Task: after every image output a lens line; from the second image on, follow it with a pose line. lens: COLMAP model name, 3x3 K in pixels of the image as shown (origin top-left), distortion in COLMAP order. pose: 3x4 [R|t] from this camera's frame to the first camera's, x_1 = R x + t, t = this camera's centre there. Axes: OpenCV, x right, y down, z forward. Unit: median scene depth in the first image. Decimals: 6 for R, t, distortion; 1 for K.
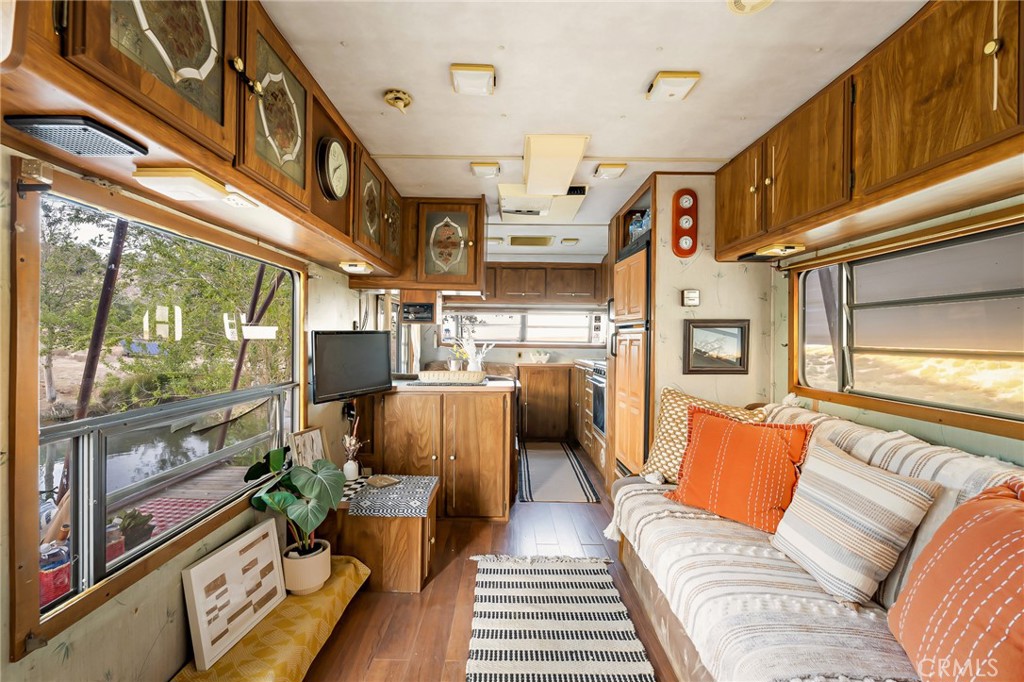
lens RADIAL K [[457.1, 0, 512.0], [0, 457.1, 341.0], [0, 0, 1]] dist [0.000711, 0.000031]
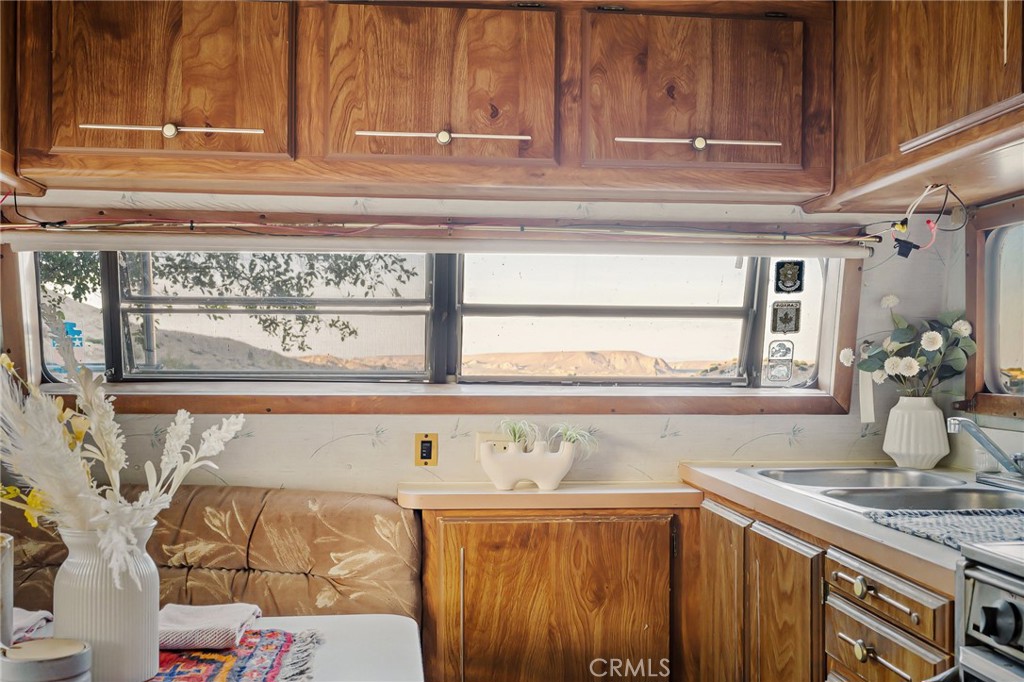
lens RADIAL K [[1037.7, 0, 512.0], [0, 1037.7, 341.0], [0, 0, 1]] dist [-0.001170, 0.000863]
pose [[0.996014, -0.003130, 0.089144, 0.014097], [0.005028, 0.999765, -0.021076, -0.008021], [-0.089057, 0.021440, 0.995796, 0.546815]]
